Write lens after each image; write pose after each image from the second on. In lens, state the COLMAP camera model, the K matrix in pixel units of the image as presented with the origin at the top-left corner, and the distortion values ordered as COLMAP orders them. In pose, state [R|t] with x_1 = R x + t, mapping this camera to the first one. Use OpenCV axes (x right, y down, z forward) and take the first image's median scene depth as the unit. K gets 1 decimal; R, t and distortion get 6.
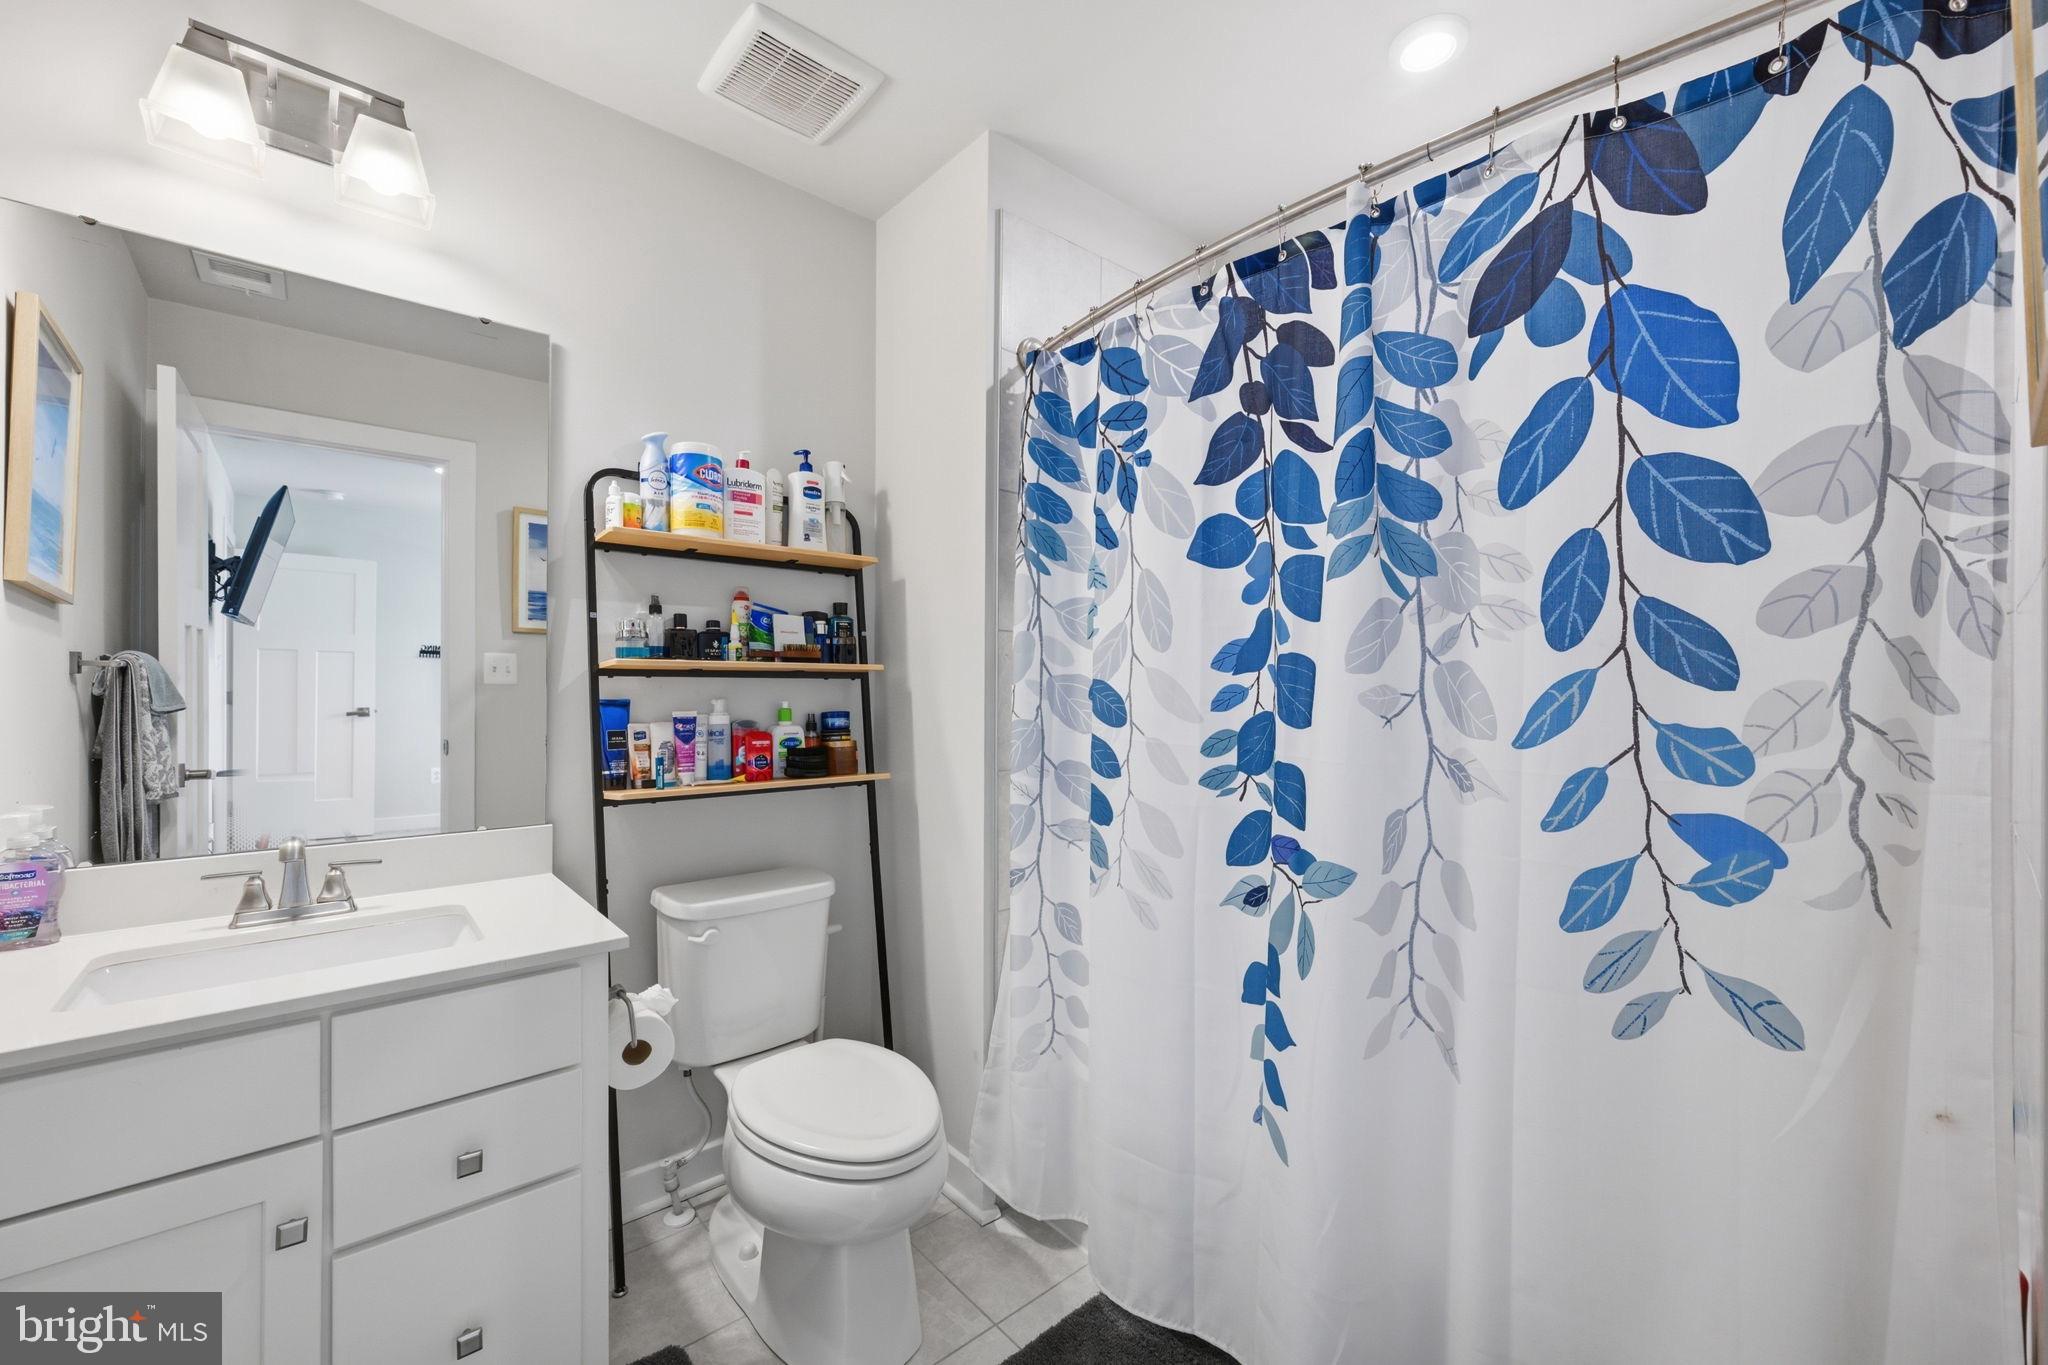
lens RADIAL K [[809.0, 0, 1039.0], [0, 809.0, 682.4], [0, 0, 1]] dist [-0.003939, 0.001009]
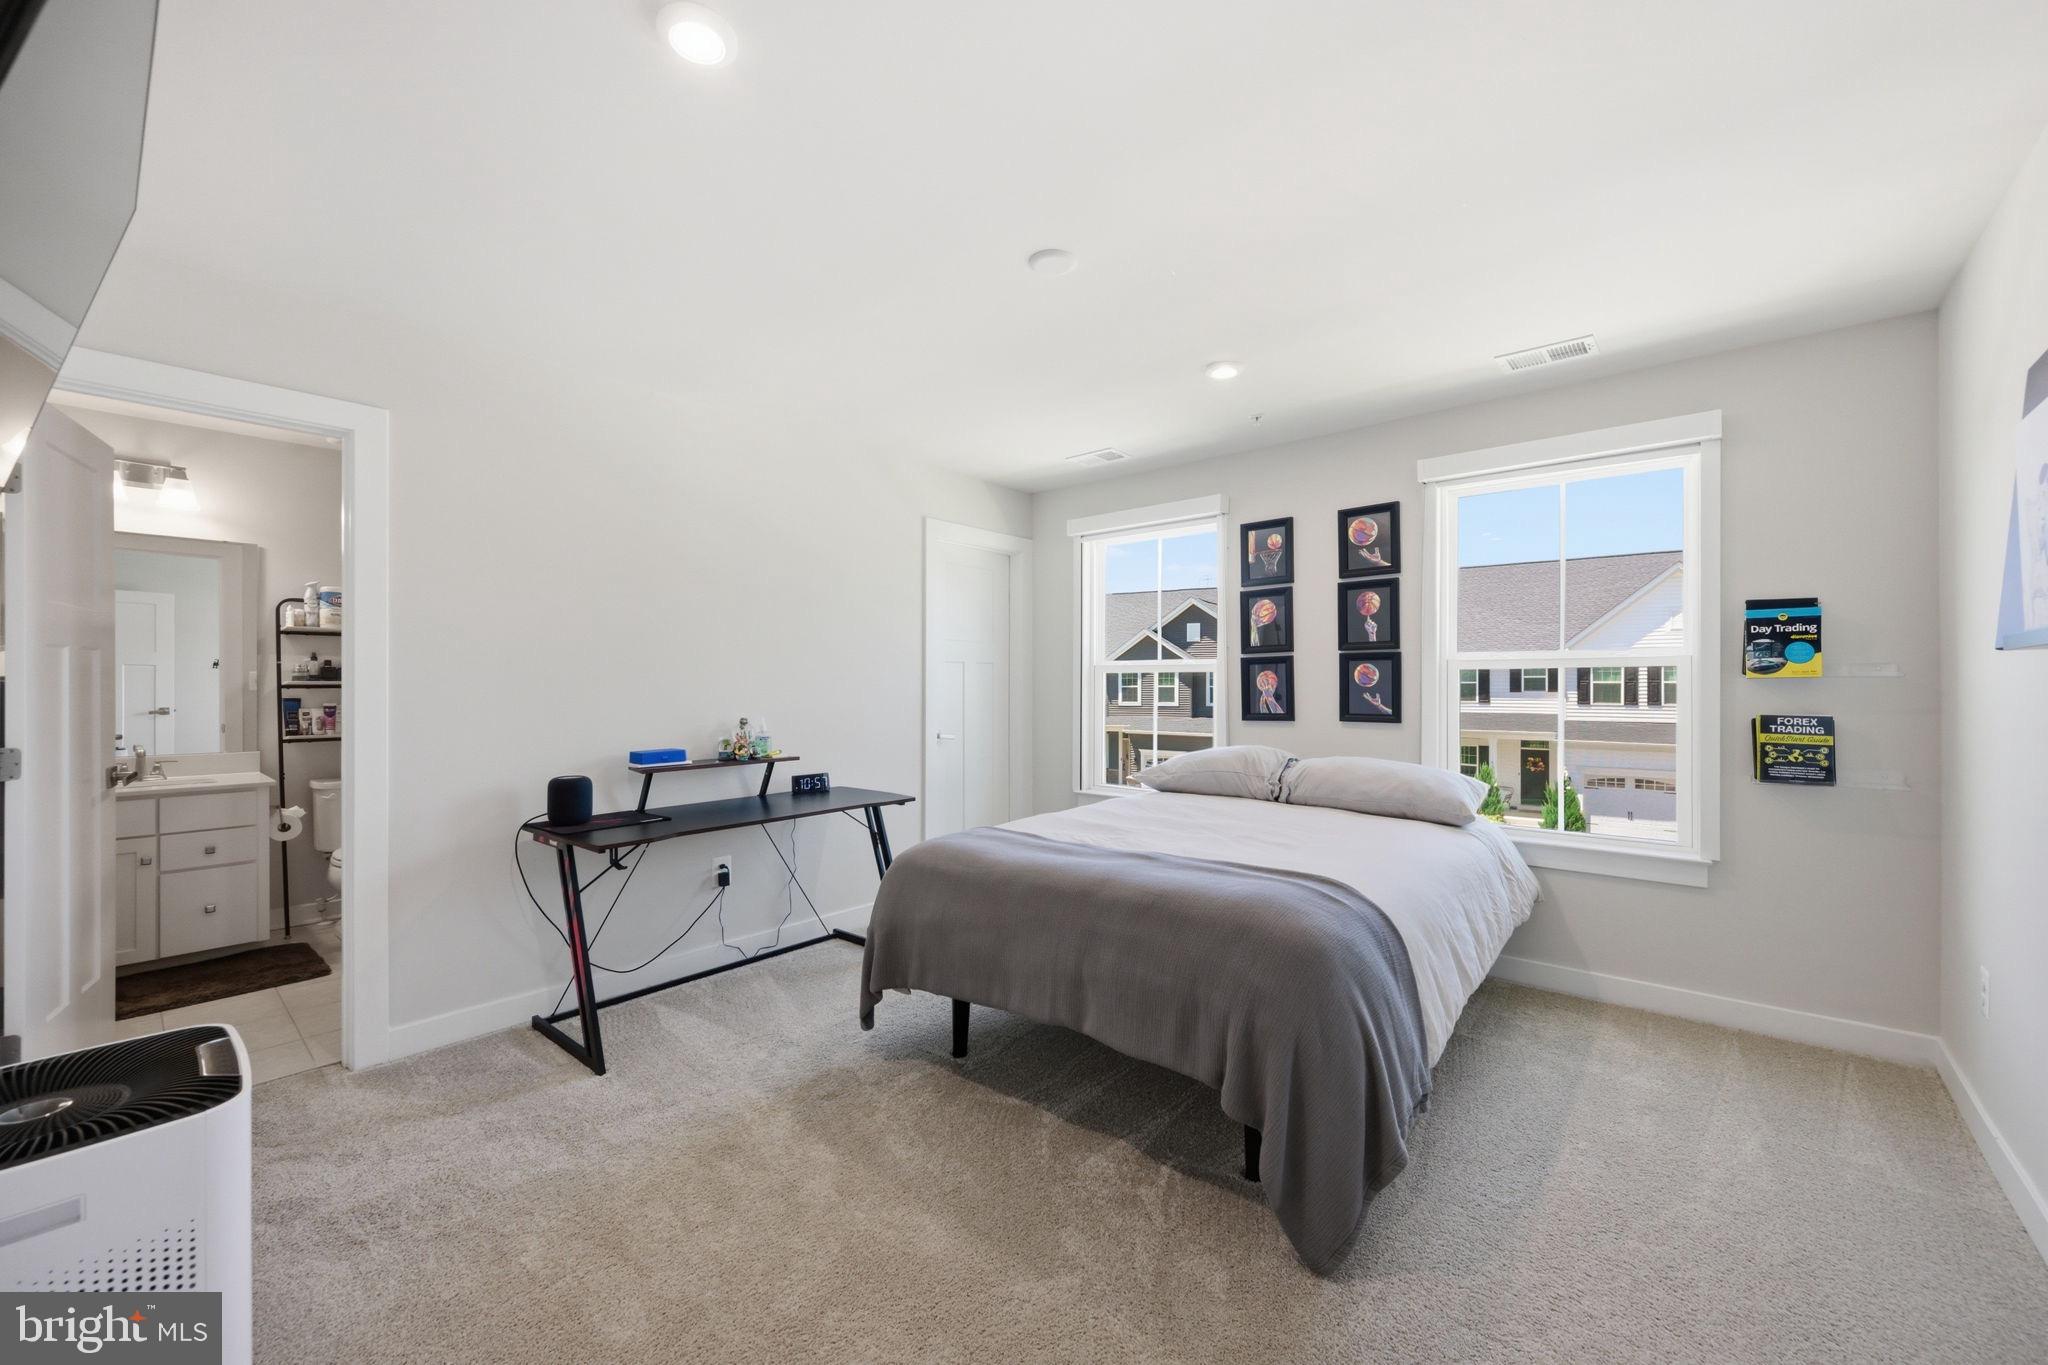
lens RADIAL K [[809.0, 0, 1039.6], [0, 809.0, 676.4], [0, 0, 1]] dist [-0.003939, 0.001009]
pose [[0.991224, -0.005869, 0.132061, 1.302302], [0.006308, 0.999976, -0.002907, -0.020998], [-0.132040, 0.003715, 0.991237, -1.584420]]
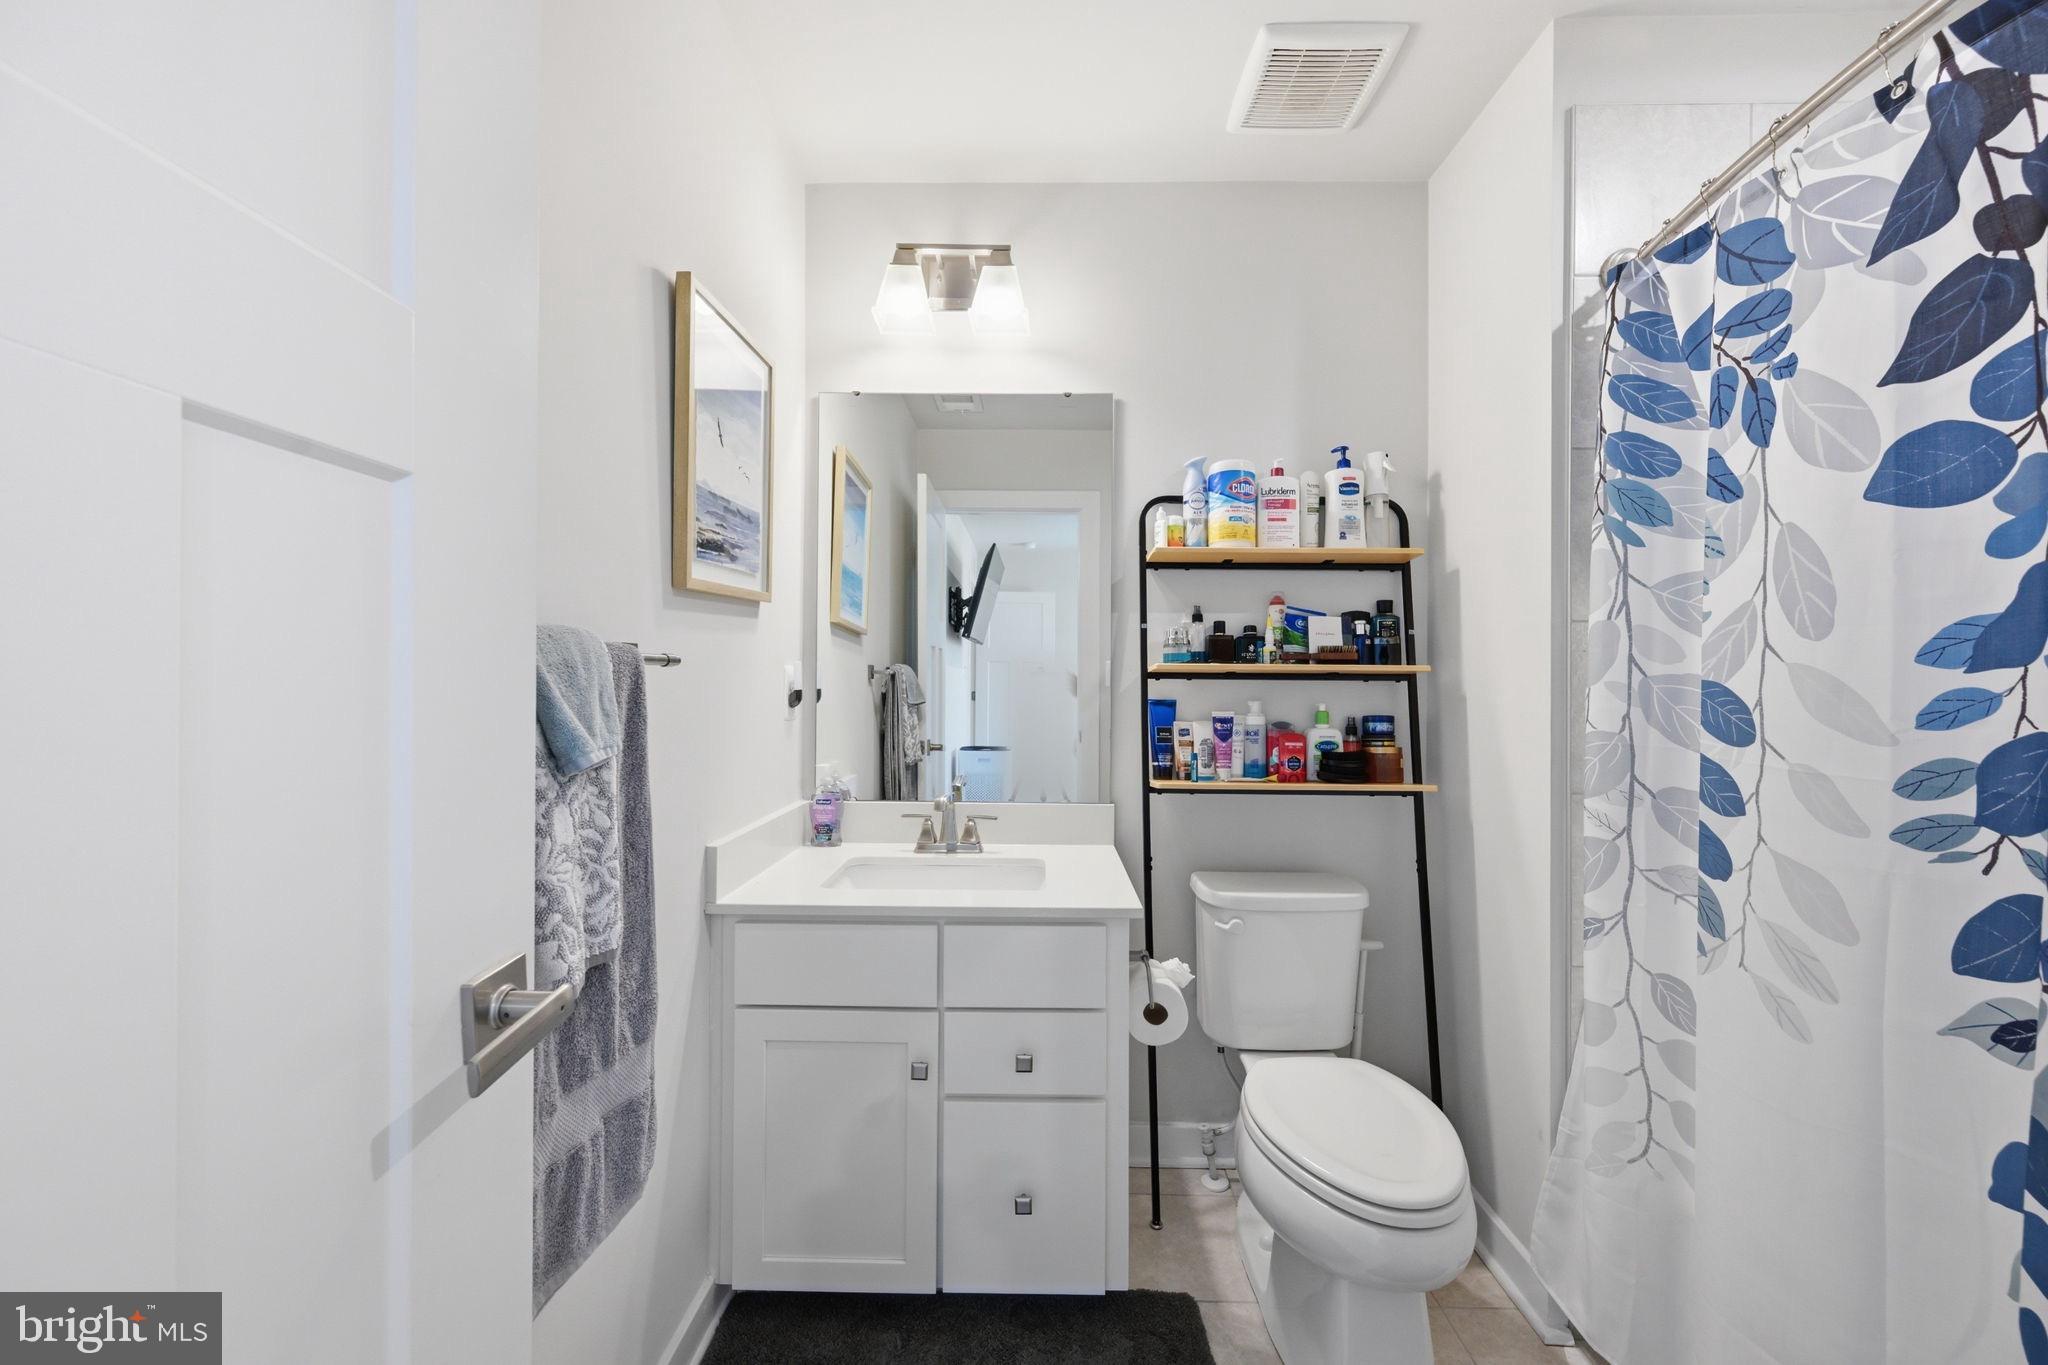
lens RADIAL K [[809.0, 0, 1054.4], [0, 809.0, 677.9], [0, 0, 1]] dist [-0.003939, 0.001009]
pose [[0.746635, -0.005117, -0.665214, 0.116701], [-0.001751, 0.999952, -0.009657, 0.002100], [0.665232, 0.008375, 0.746590, 0.051730]]
